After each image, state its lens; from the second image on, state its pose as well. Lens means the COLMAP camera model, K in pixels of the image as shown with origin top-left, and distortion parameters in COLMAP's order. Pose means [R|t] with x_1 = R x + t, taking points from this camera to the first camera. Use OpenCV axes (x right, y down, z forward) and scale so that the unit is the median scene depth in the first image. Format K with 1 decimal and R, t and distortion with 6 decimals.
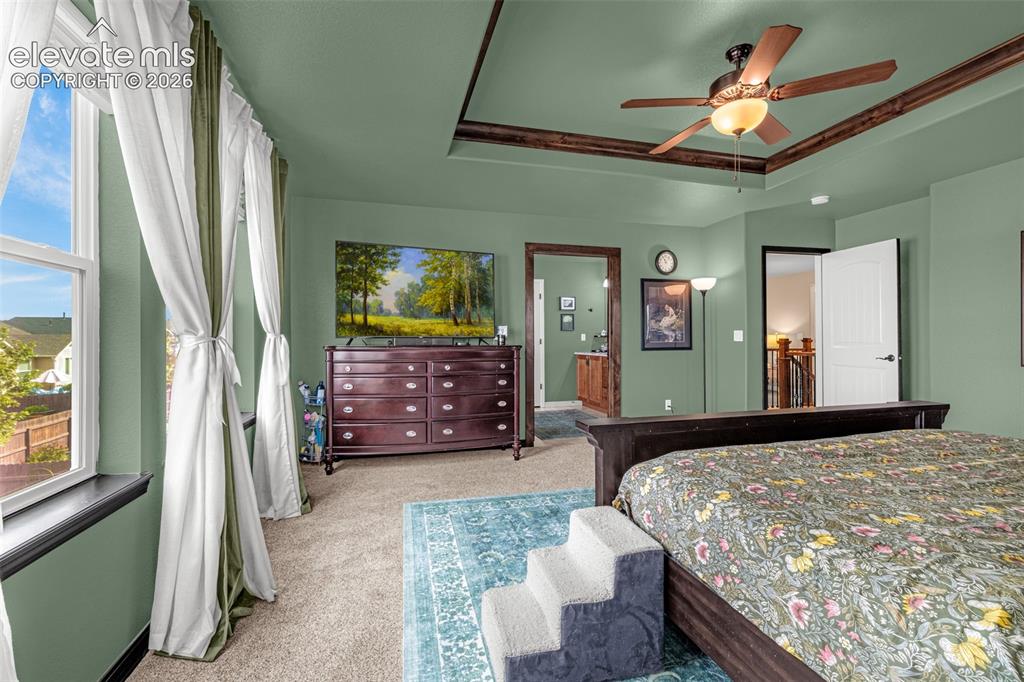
lens RADIAL K [[443.1, 0, 511.8], [0, 443.1, 337.1], [0, 0, 1]] dist [0.001385, 0.000691]
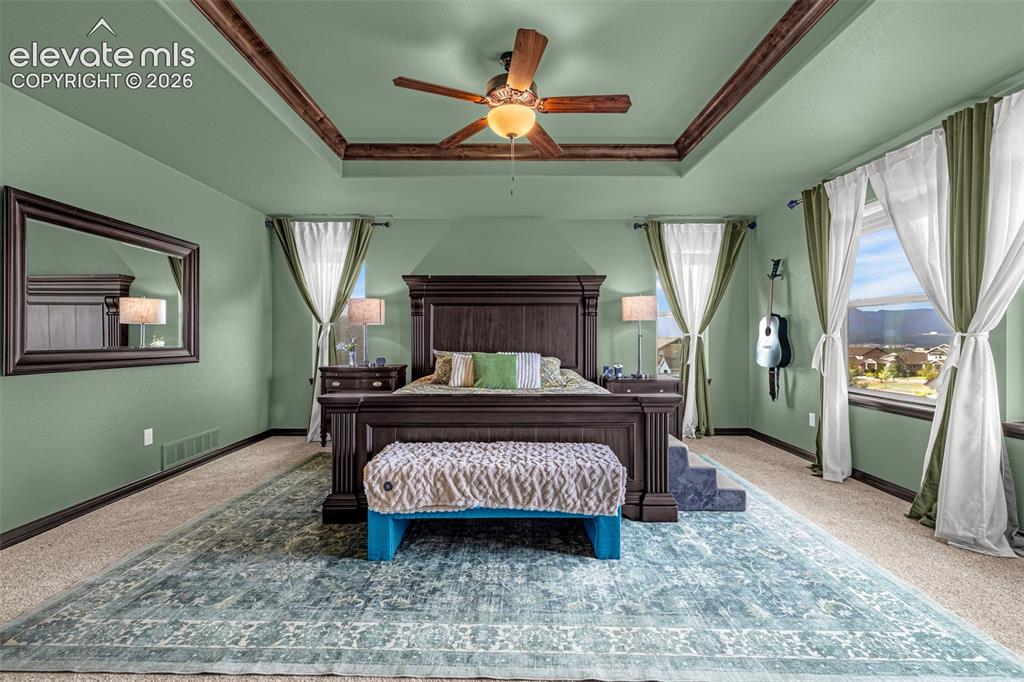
lens RADIAL K [[447.7, 0, 513.9], [0, 447.7, 338.0], [0, 0, 1]] dist [0.000602, 0.000094]
pose [[-0.968587, 0.004042, 0.248640, 0.325770], [0.001619, 0.999949, -0.009950, 0.031199], [-0.248668, -0.009235, -0.968545, 2.655542]]
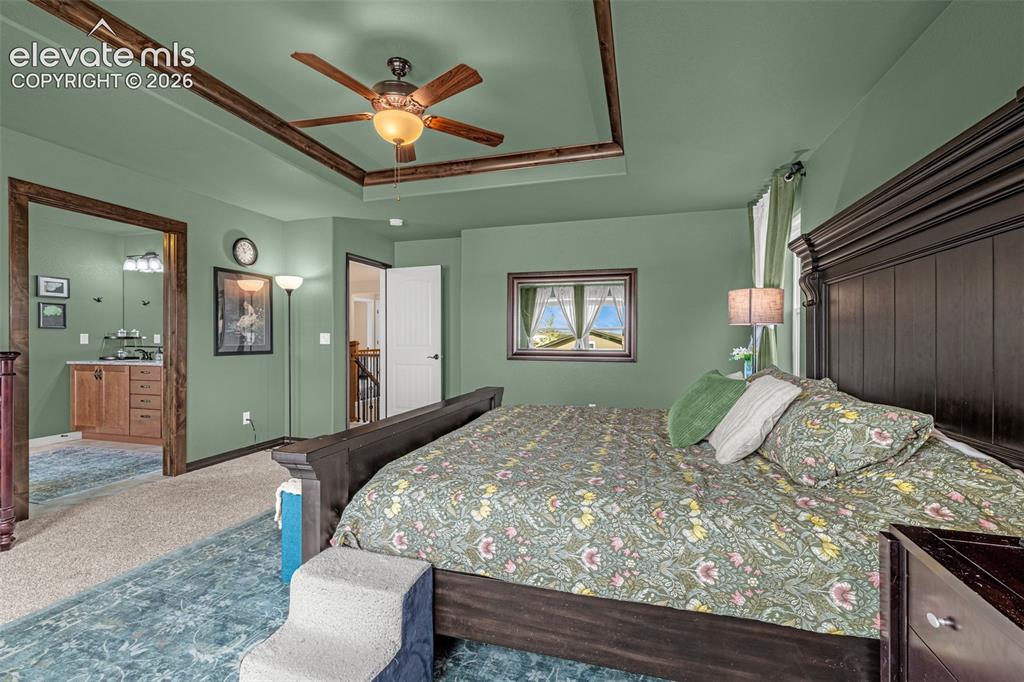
lens RADIAL K [[442.9, 0, 514.4], [0, 442.9, 342.9], [0, 0, 1]] dist [0.000525, 0.000169]
pose [[0.523193, 0.000104, 0.852214, -0.305605], [-0.005813, 0.999977, 0.003447, 0.002088], [-0.852194, -0.006758, 0.523182, 0.300393]]
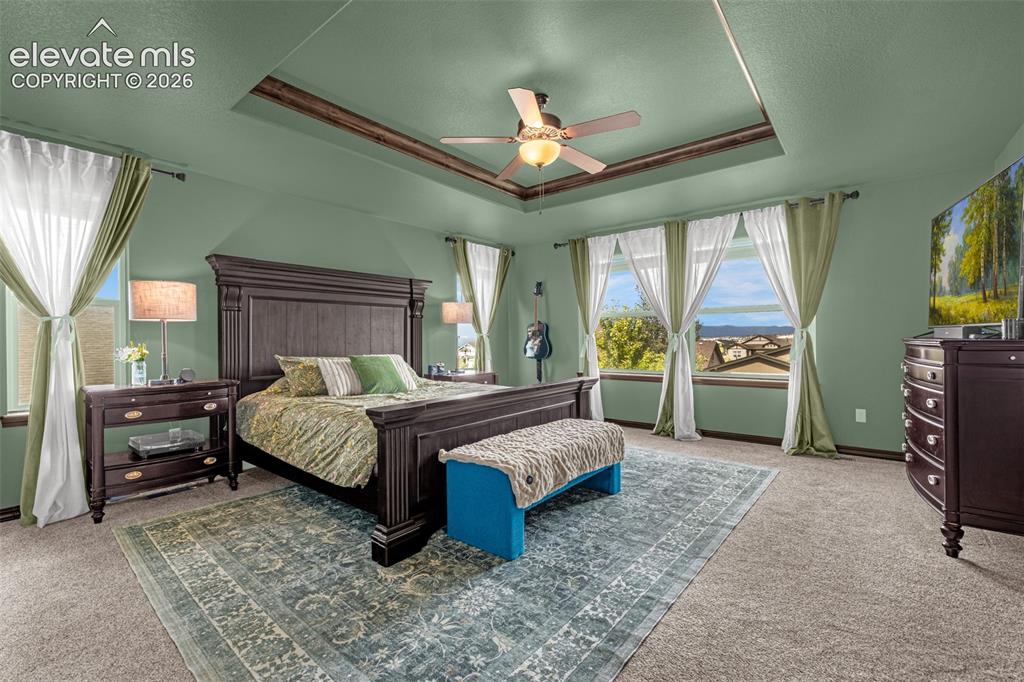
lens RADIAL K [[441.3, 0, 523.6], [0, 441.3, 339.8], [0, 0, 1]] dist [-0.001555, 0.000262]
pose [[-0.796394, 0.014419, -0.604606, 1.680875], [0.020061, 0.999795, -0.002580, 0.030171], [0.604445, -0.014184, -0.796521, 2.548202]]
